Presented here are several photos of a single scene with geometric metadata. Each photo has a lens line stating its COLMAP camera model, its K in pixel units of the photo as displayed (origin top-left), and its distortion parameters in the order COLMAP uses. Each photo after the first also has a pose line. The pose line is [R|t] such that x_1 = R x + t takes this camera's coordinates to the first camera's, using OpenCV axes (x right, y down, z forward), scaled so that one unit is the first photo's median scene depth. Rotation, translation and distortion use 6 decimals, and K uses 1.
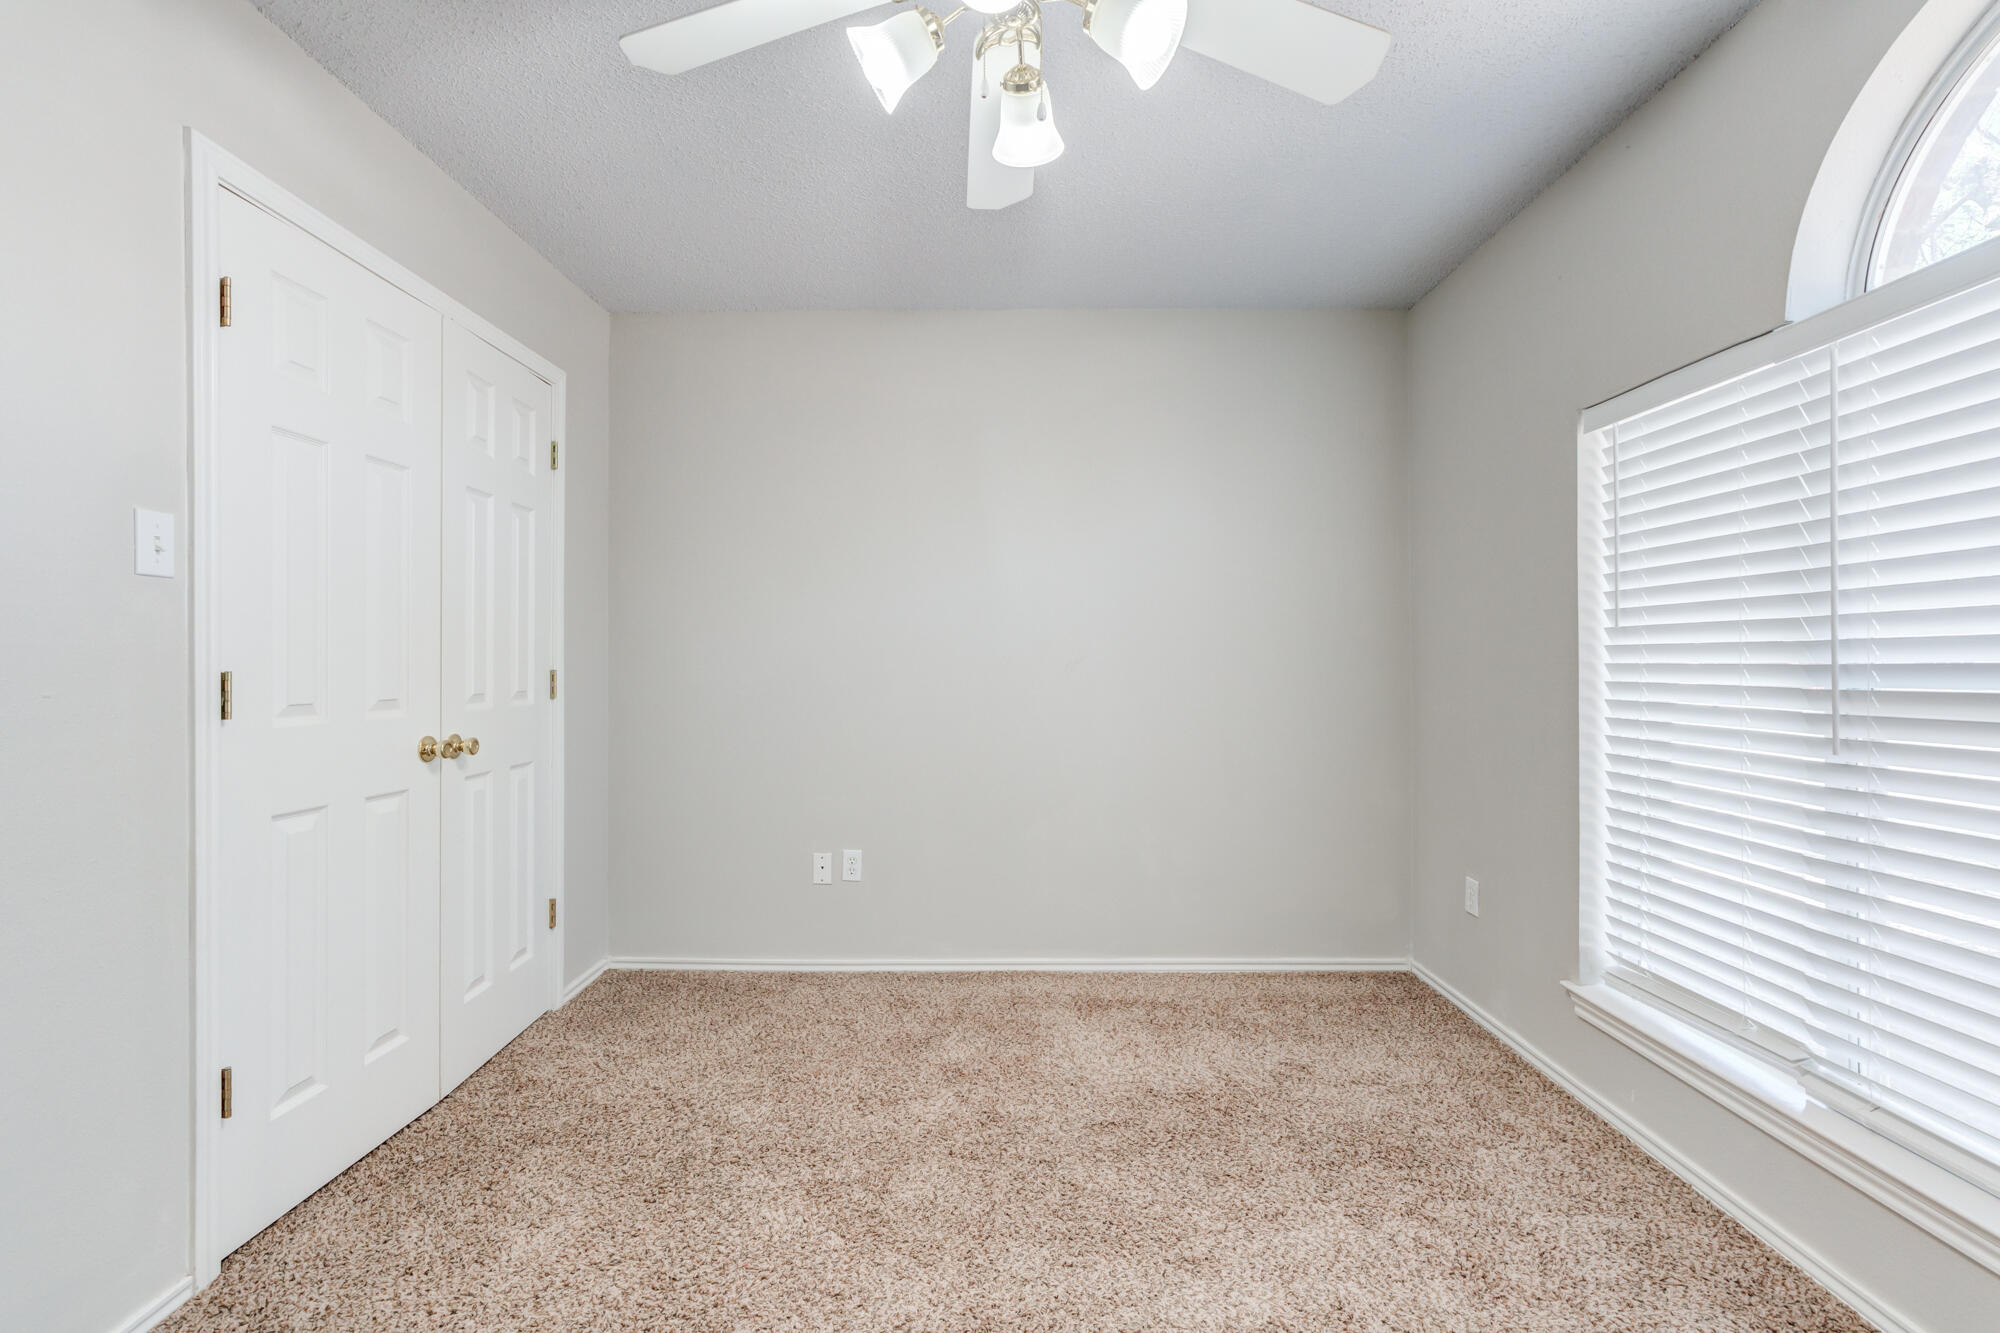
lens RADIAL K [[911.8, 0, 998.9], [0, 911.8, 653.8], [0, 0, 1]] dist [-0.009740, 0.004081]
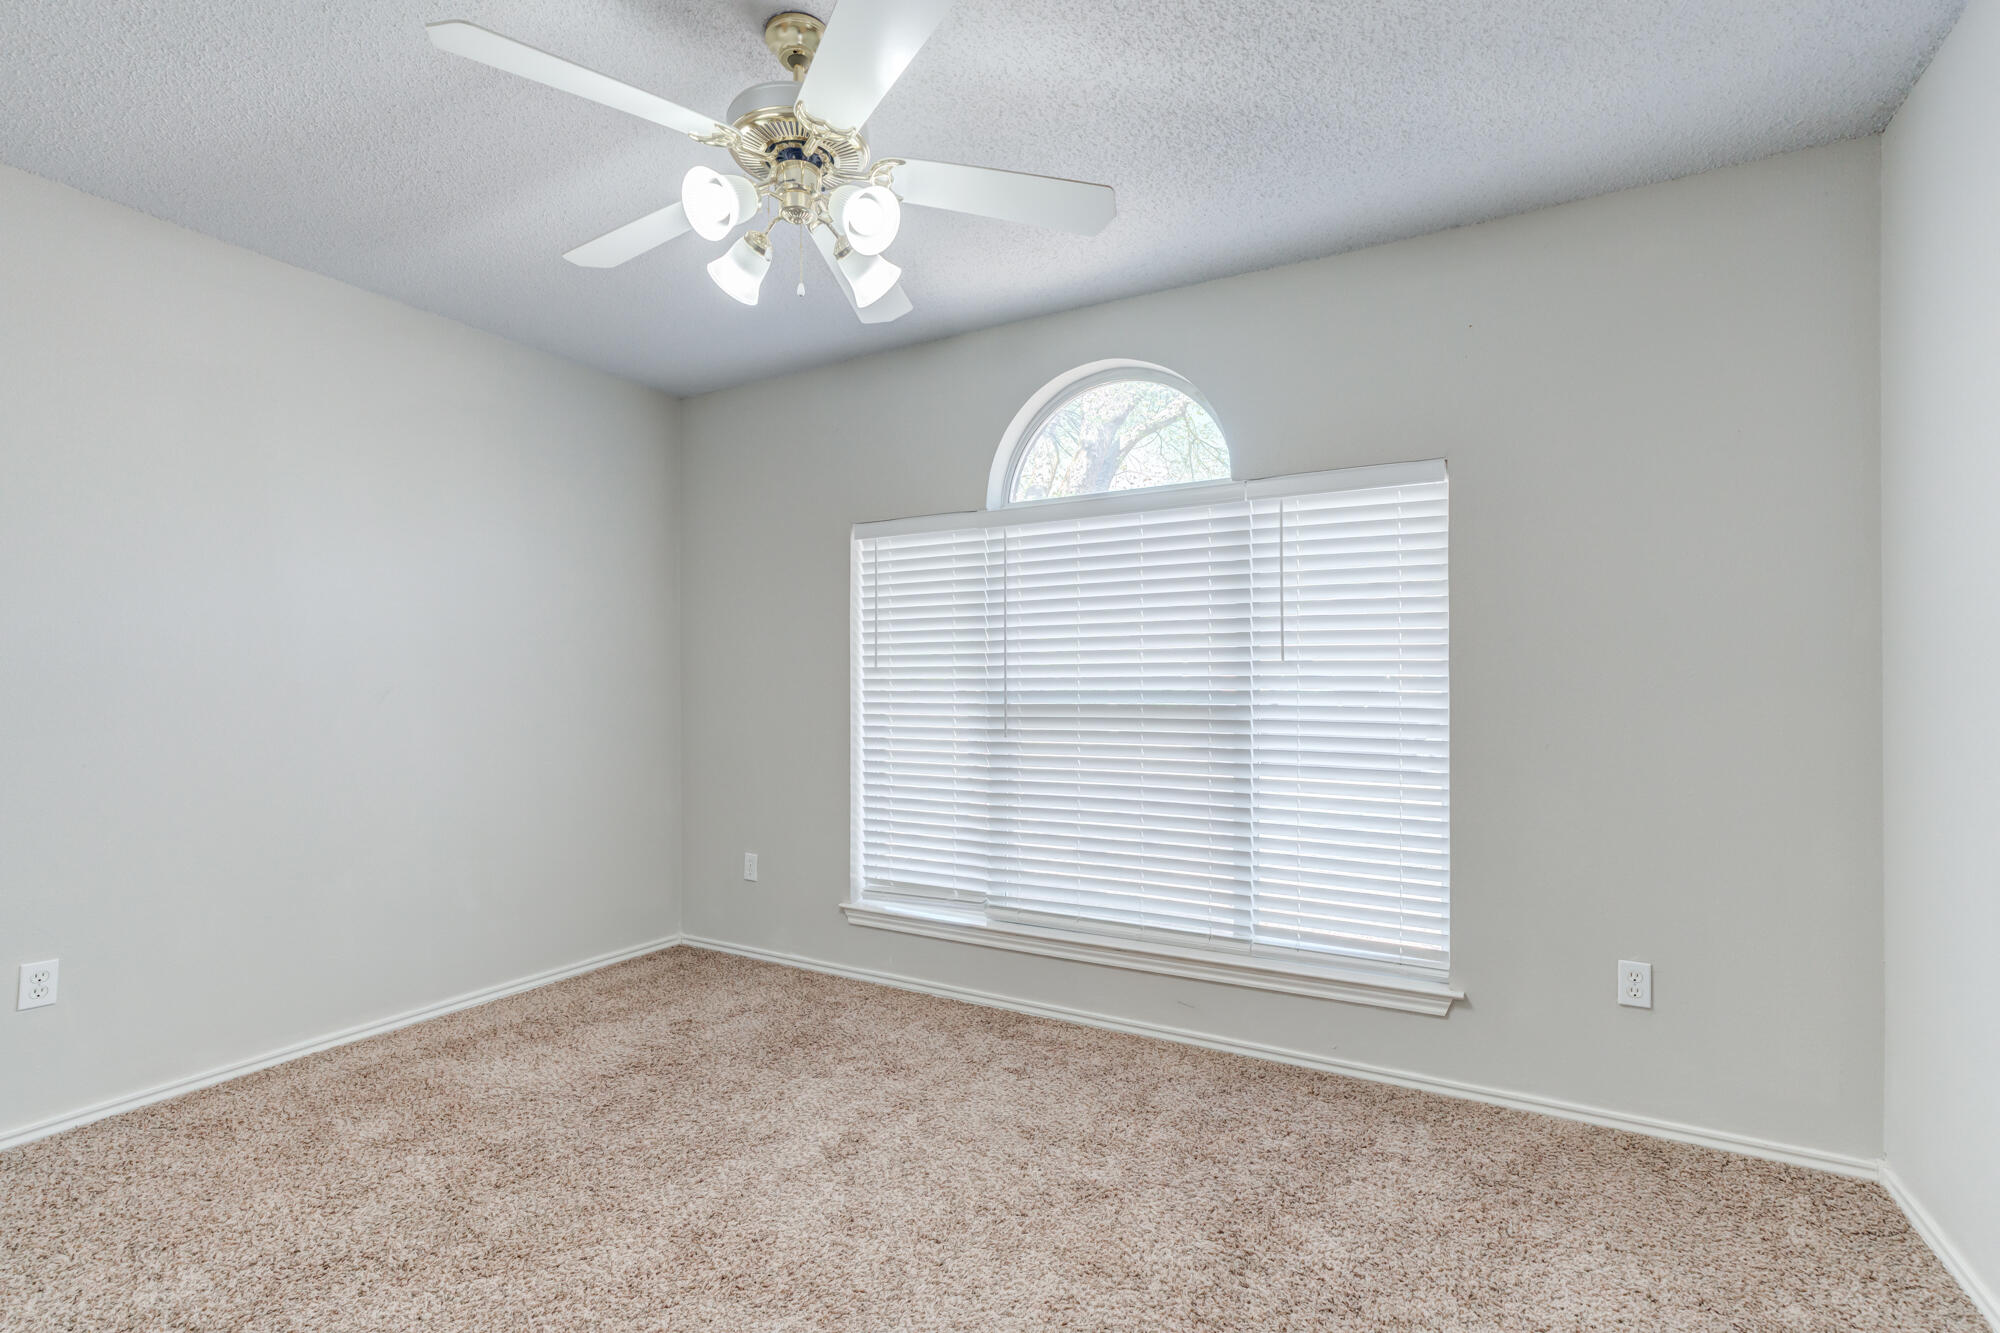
lens RADIAL K [[911.8, 0, 1019.6], [0, 911.8, 670.1], [0, 0, 1]] dist [-0.009740, 0.004081]
pose [[0.477541, 0.019731, 0.878388, -0.569371], [-0.007321, 0.999802, -0.018479, 0.002192], [-0.878579, 0.002394, 0.477591, 0.023768]]
